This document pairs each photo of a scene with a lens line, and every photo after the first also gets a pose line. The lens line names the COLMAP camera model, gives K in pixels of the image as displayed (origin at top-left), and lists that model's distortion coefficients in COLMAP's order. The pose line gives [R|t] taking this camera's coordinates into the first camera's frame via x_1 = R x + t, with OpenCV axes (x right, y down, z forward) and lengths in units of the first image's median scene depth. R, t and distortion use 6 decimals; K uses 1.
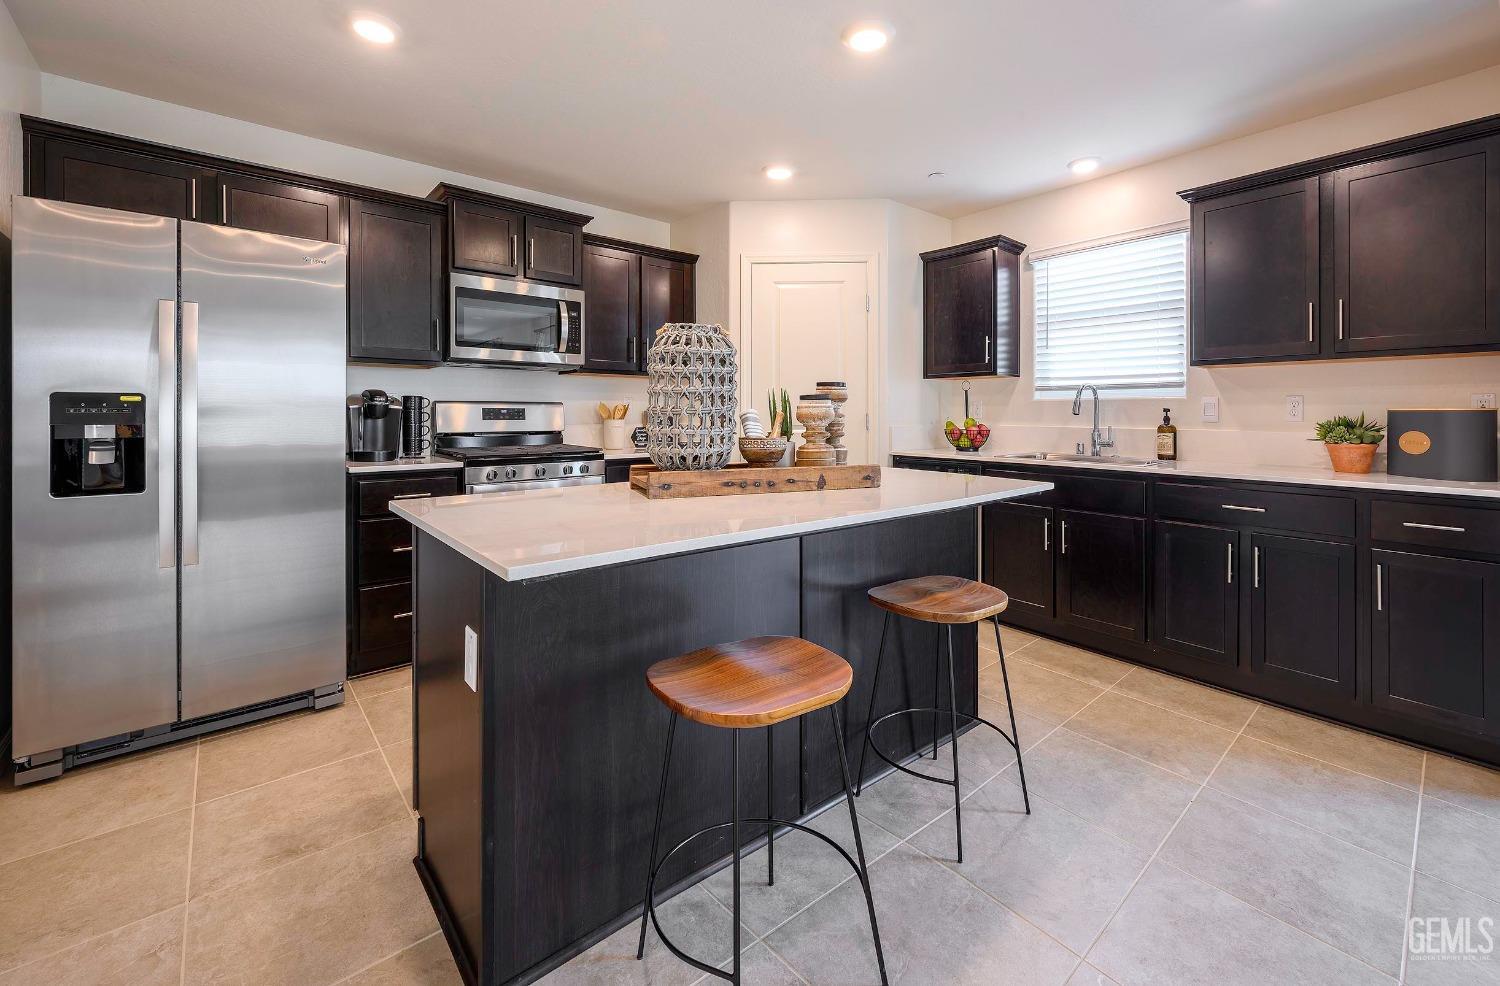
lens RADIAL K [[662.9, 0, 714.1], [0, 662.9, 421.0], [0, 0, 1]] dist [-0.018520, -0.000268]
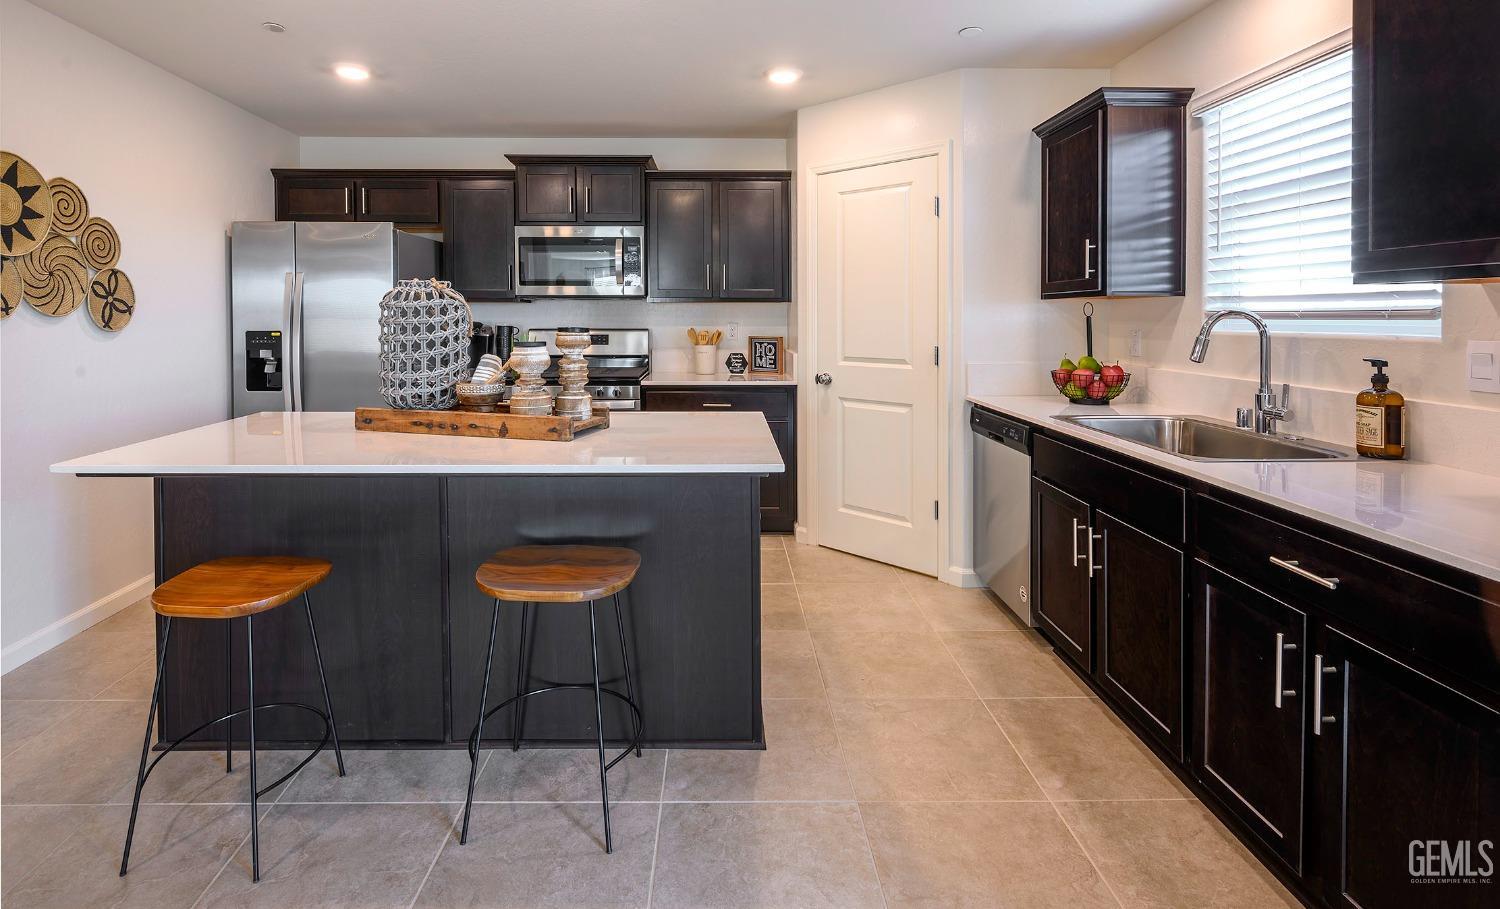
lens RADIAL K [[682.4, 0, 718.7], [0, 682.4, 333.9], [0, 0, 1]] dist [-0.001558, -0.000266]
pose [[0.768268, 0.018401, -0.639864, 0.631393], [-0.008241, 0.999788, 0.018857, -0.045620], [0.640075, -0.009214, 0.768257, 0.237813]]
